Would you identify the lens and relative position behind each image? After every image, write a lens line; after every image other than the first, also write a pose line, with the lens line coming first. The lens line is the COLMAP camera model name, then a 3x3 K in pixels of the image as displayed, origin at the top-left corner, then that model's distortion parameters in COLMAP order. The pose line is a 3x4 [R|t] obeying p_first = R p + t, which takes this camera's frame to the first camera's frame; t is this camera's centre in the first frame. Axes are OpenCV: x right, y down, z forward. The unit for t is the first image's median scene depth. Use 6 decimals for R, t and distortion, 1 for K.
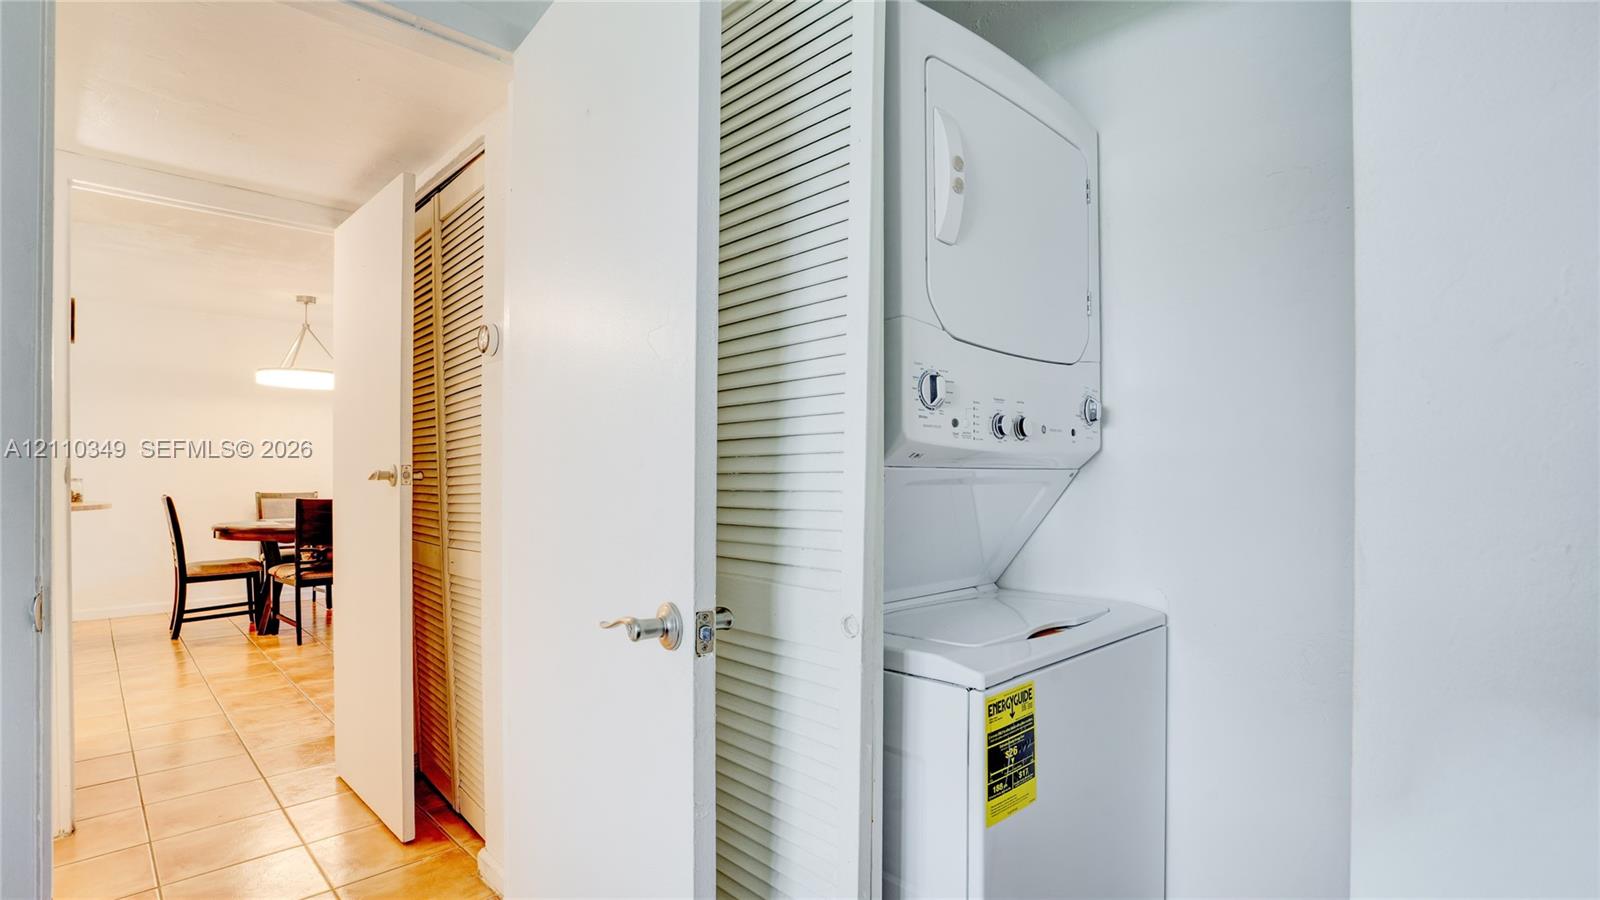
lens RADIAL K [[742.4, 0, 804.2], [0, 742.4, 478.3], [0, 0, 1]] dist [-0.050797, 0.019855]
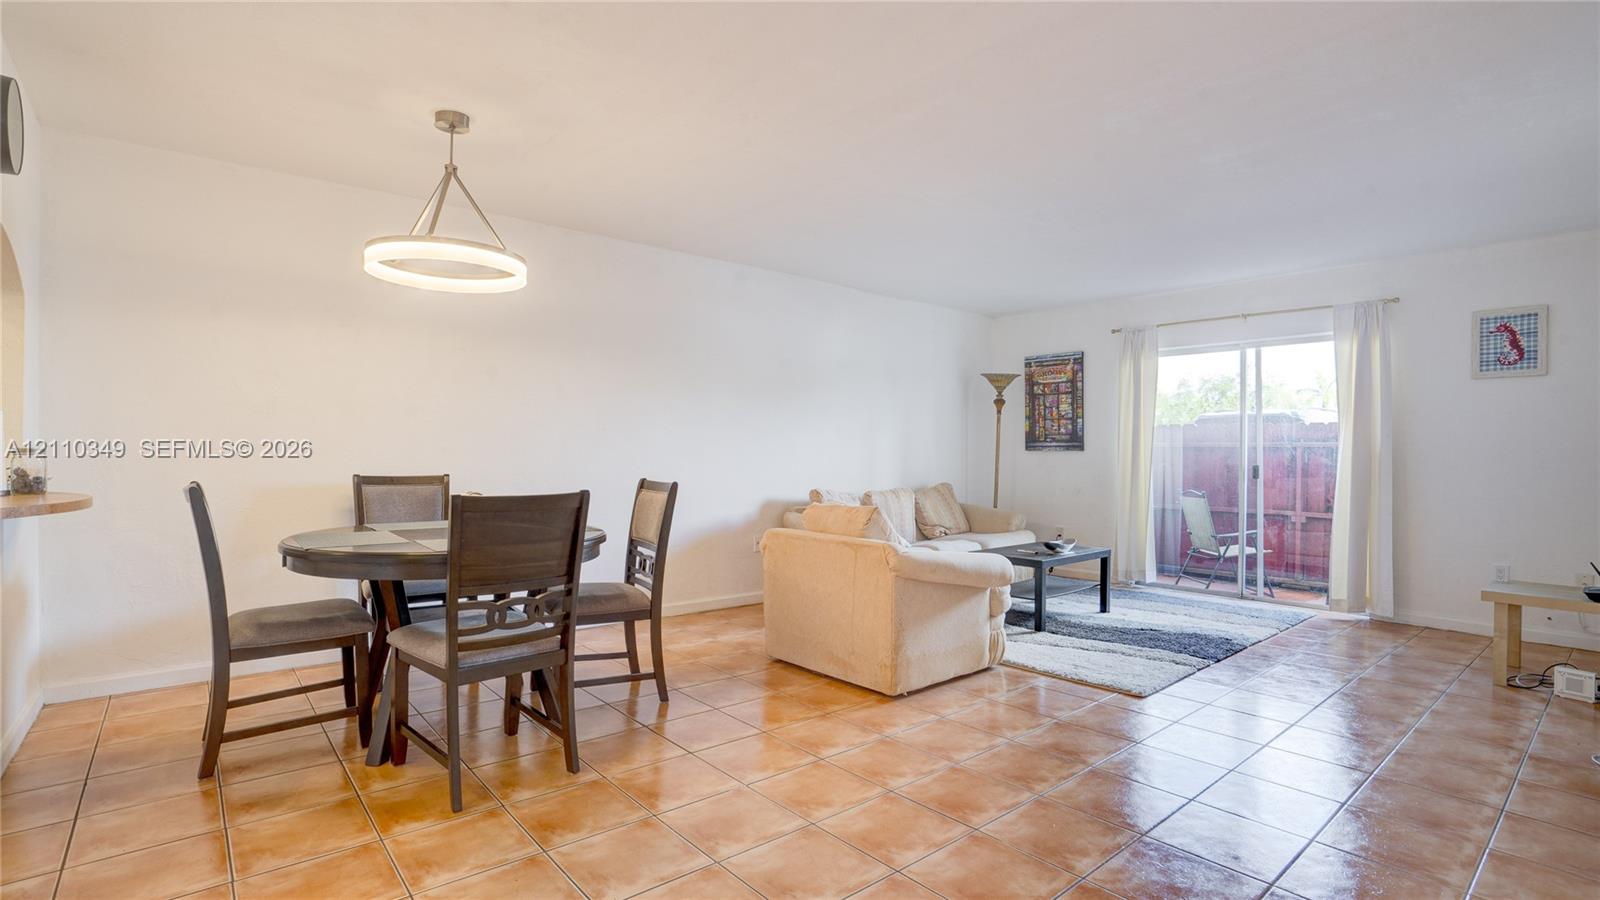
lens RADIAL K [[740.1, 0, 803.1], [0, 740.1, 449.1], [0, 0, 1]] dist [-0.051149, 0.021209]
pose [[0.998018, 0.013081, -0.061559, -0.971277], [-0.012771, 0.999904, 0.005423, -0.021996], [0.061624, -0.004626, 0.998089, 1.191374]]
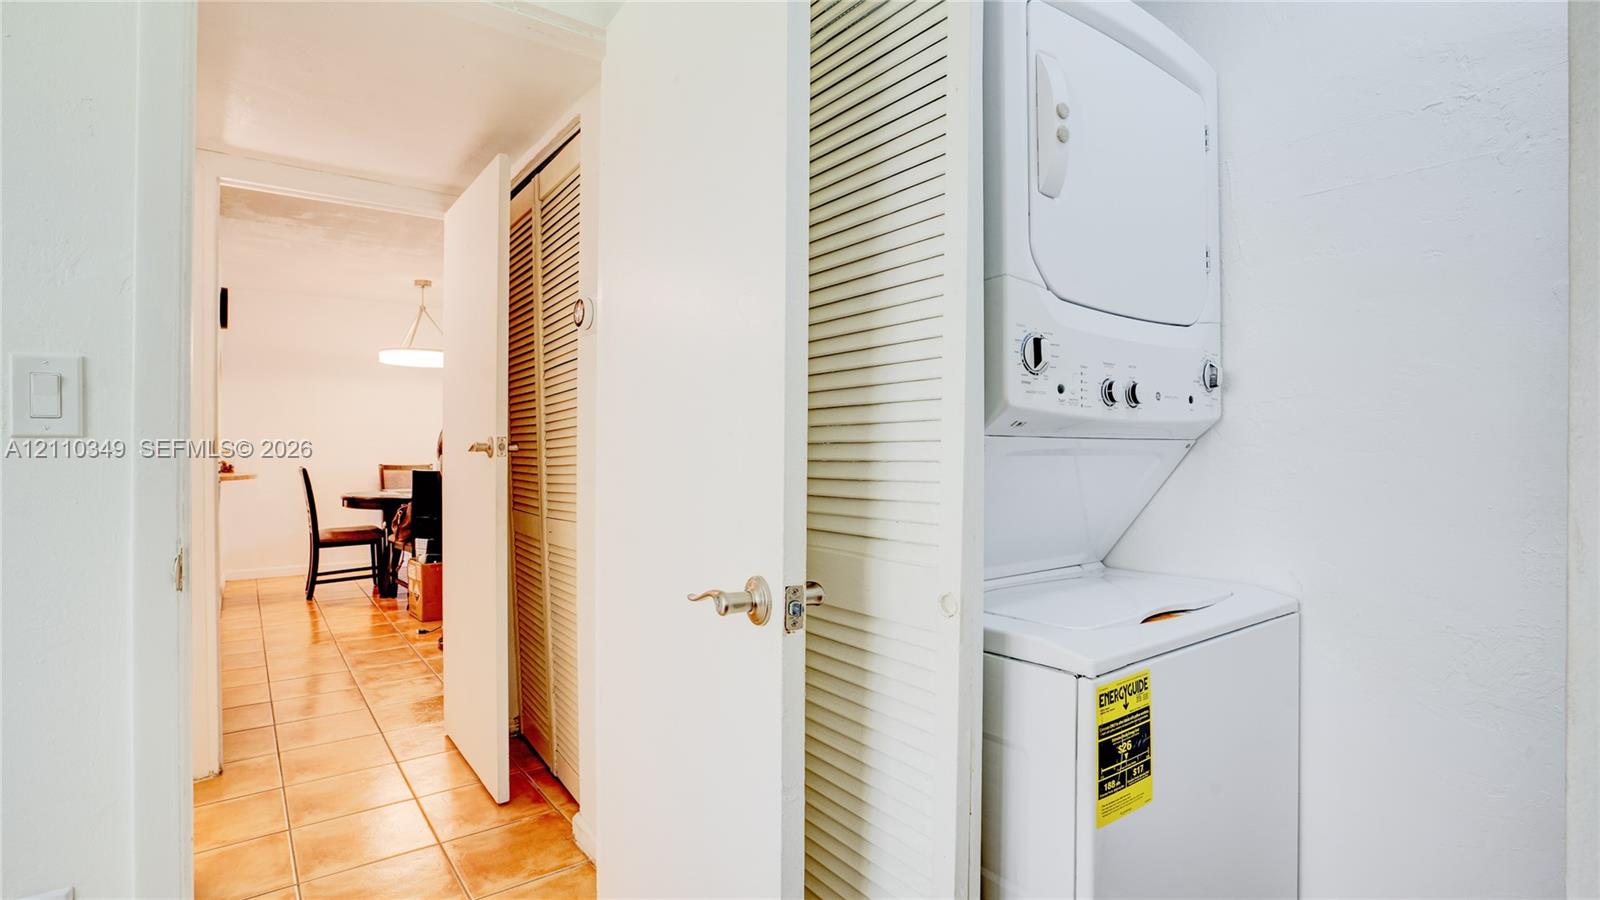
lens RADIAL K [[740.1, 0, 803.1], [0, 740.1, 449.1], [0, 0, 1]] dist [-0.051149, 0.021209]
pose [[0.992359, 0.000734, -0.123385, -0.002034], [-0.001345, 0.999987, -0.004870, 0.002971], [0.123380, 0.004999, 0.992347, 0.021730]]
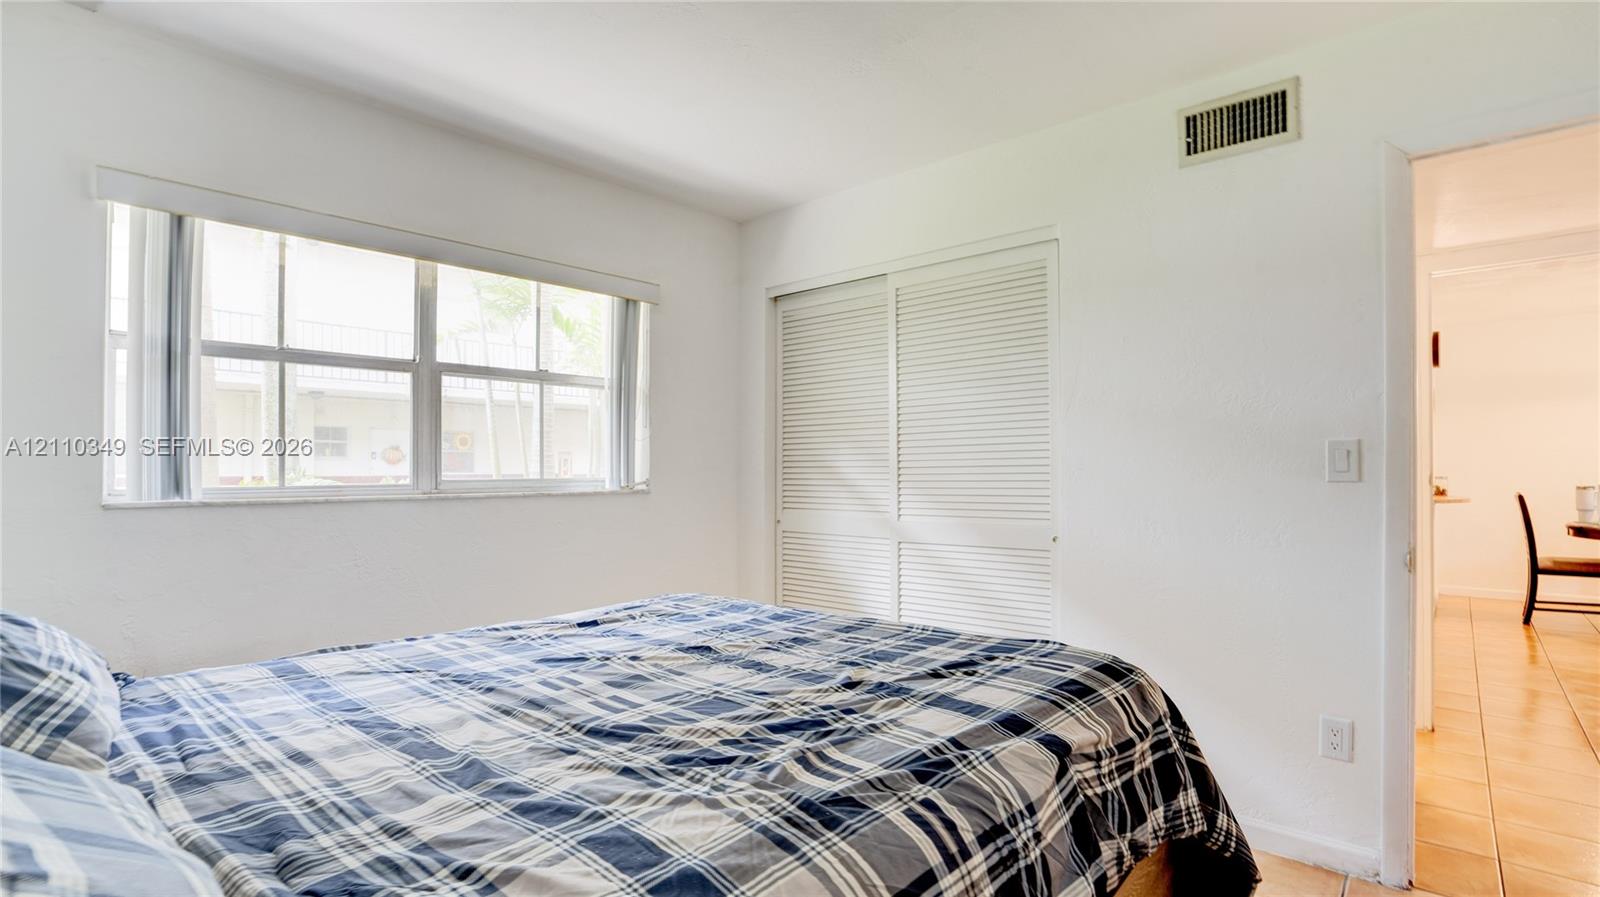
lens RADIAL K [[724.4, 0, 801.2], [0, 724.4, 470.3], [0, 0, 1]] dist [-0.010395, -0.000051]
pose [[0.046144, -0.001433, -0.998934, 0.377744], [-0.000418, 0.999999, -0.001454, -0.020759], [0.998935, 0.000485, 0.046144, -0.345324]]
